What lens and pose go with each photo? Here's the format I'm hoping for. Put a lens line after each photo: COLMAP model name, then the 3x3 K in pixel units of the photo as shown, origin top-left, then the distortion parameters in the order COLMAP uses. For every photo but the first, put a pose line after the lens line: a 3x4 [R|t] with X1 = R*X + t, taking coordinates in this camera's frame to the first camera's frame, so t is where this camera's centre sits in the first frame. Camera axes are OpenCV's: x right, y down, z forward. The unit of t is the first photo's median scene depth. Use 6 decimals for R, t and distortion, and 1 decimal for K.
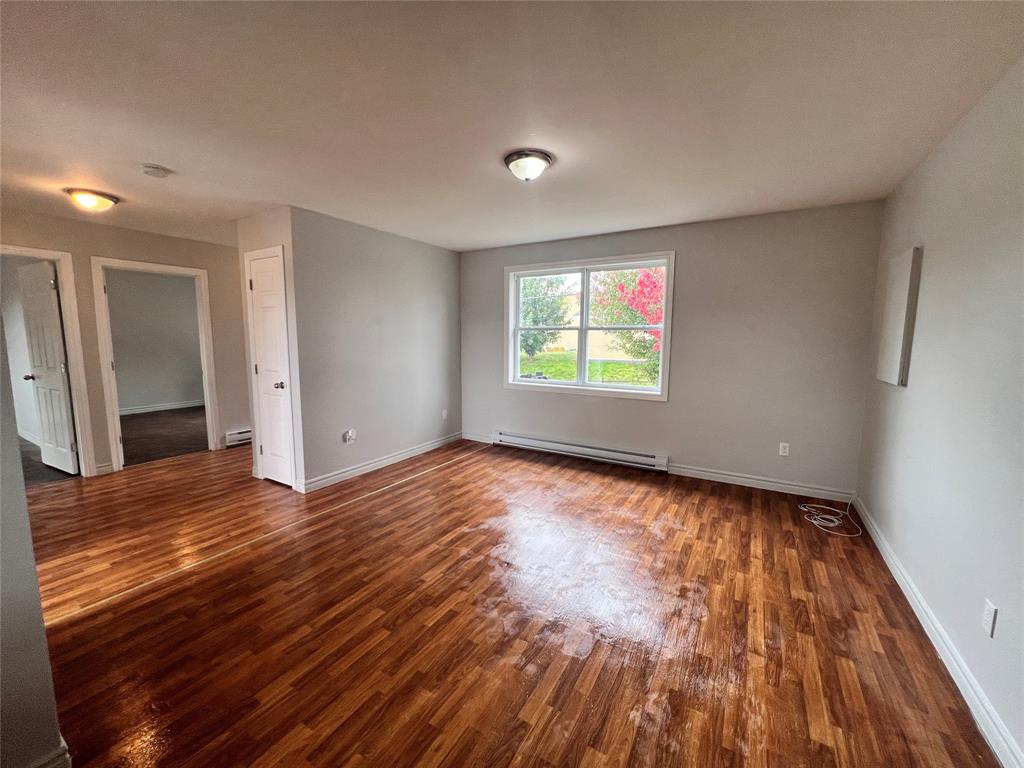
lens RADIAL K [[408.9, 0, 510.3], [0, 408.9, 385.4], [0, 0, 1]] dist [-0.002496, 0.000075]
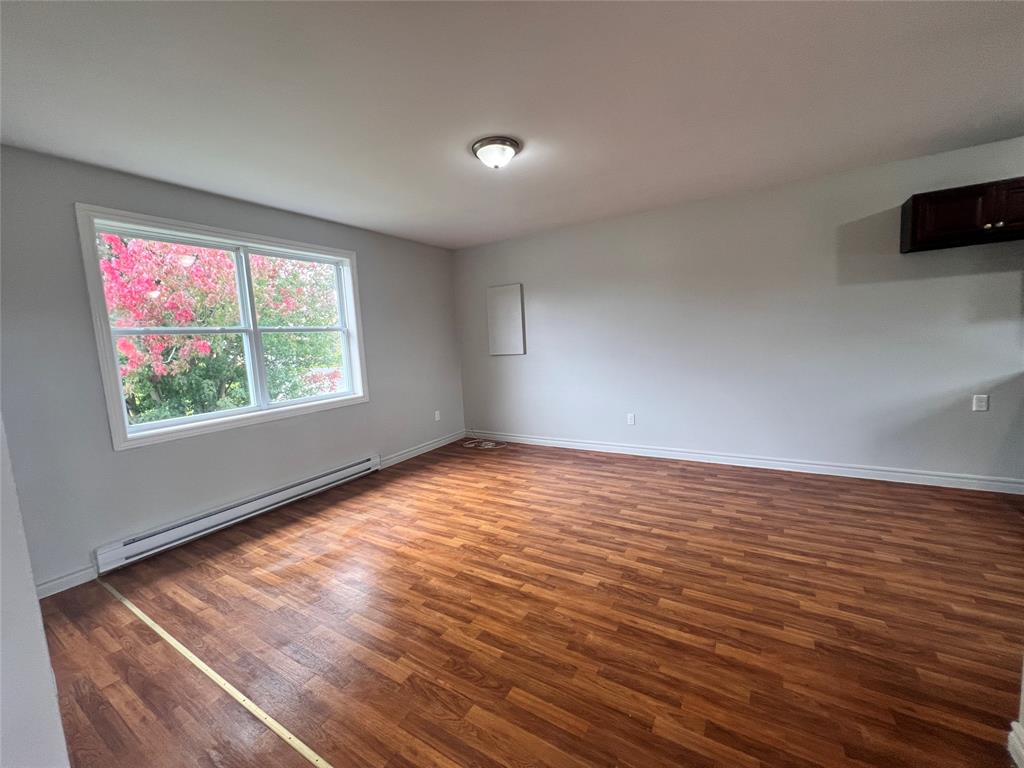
lens RADIAL K [[408.9, 0, 510.4], [0, 408.9, 381.4], [0, 0, 1]] dist [-0.002496, 0.000075]
pose [[0.007970, -0.113947, 0.993455, -0.637171], [0.173759, 0.978531, 0.110841, -0.061897], [-0.984756, 0.171738, 0.027599, 0.648401]]
